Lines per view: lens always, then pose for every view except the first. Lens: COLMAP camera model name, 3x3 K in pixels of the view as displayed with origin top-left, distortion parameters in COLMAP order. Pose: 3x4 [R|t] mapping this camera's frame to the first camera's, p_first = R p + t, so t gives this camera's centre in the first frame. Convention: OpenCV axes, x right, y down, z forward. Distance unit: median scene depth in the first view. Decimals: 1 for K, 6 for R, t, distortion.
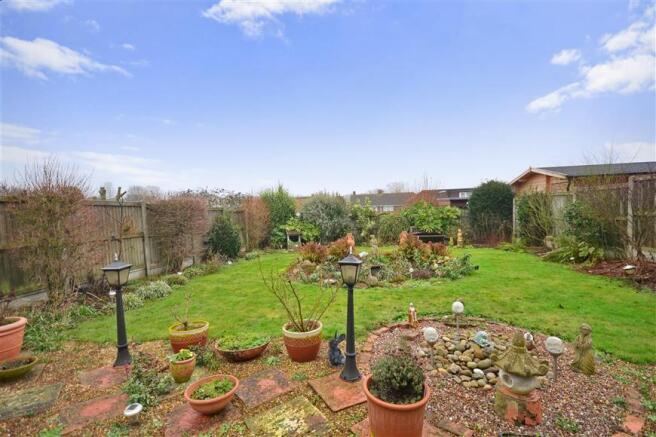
lens RADIAL K [[312.6, 0, 327.4], [0, 312.6, 216.6], [0, 0, 1]] dist [0.000404, 0.000027]
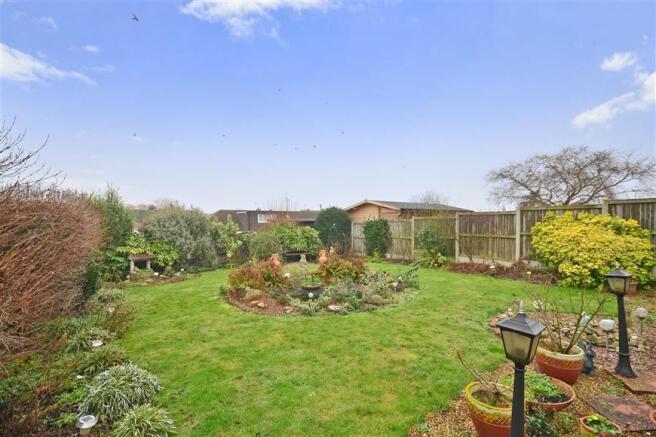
lens RADIAL K [[290.4, 0, 327.9], [0, 290.4, 223.7], [0, 0, 1]] dist [-0.018146, -0.004212]
pose [[0.698277, 0.033077, 0.715063, -0.294962], [-0.005092, 0.999136, -0.041246, -0.000841], [-0.715809, 0.025160, 0.697842, 0.208269]]
